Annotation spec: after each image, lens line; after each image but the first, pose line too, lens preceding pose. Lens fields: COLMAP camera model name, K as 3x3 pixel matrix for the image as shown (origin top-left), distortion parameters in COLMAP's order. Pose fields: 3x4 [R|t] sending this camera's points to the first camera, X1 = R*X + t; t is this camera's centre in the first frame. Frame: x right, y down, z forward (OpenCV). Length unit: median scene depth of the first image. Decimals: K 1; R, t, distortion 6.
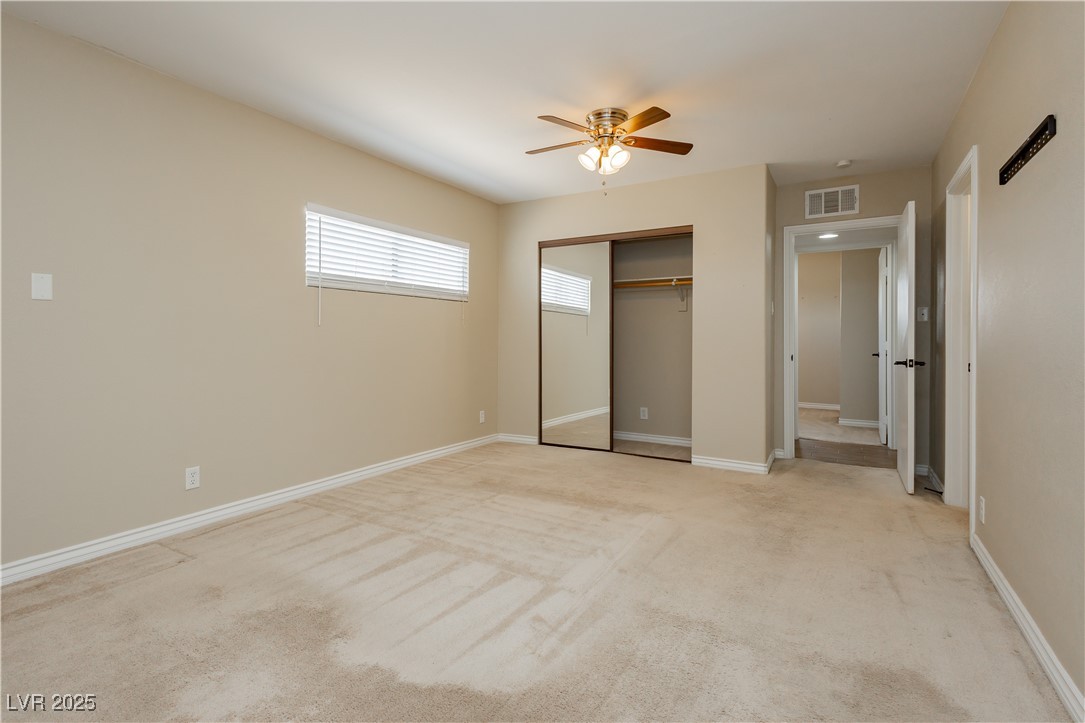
lens RADIAL K [[536.5, 0, 538.7], [0, 536.5, 334.3], [0, 0, 1]] dist [0.001002, 0.000158]
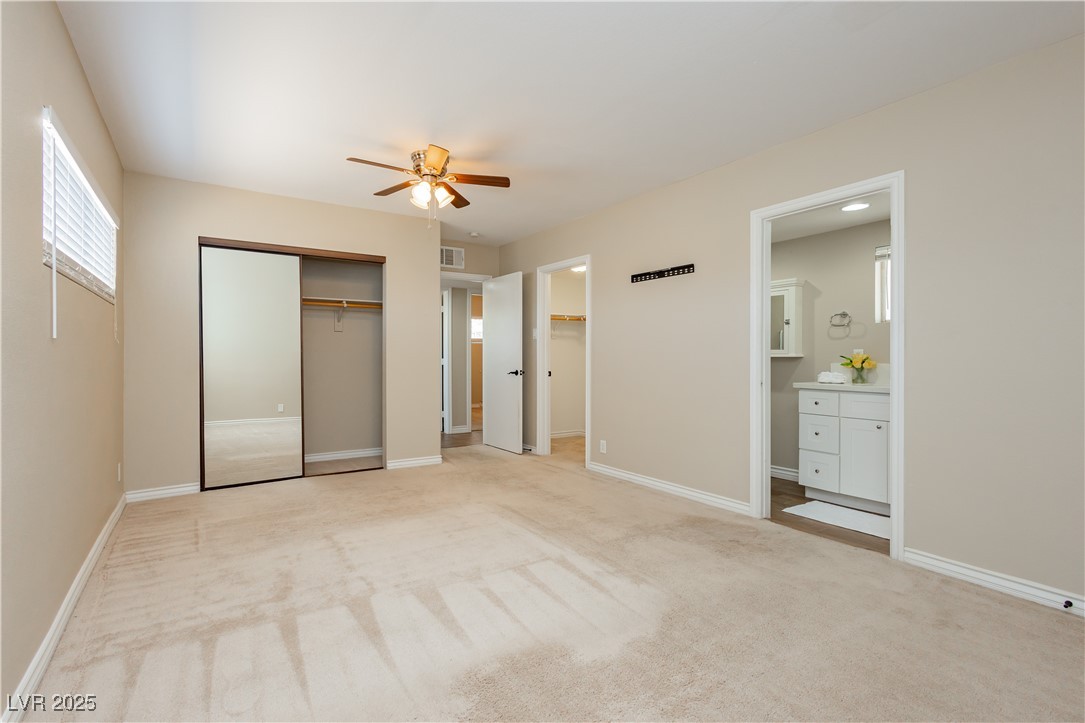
lens RADIAL K [[487.1, 0, 544.0], [0, 487.1, 348.9], [0, 0, 1]] dist [-0.001309, 0.000002]
pose [[0.428600, 0.010648, 0.903432, -0.503823], [-0.006878, 0.999940, -0.008522, -0.004095], [-0.903468, -0.002561, 0.428647, 0.267465]]
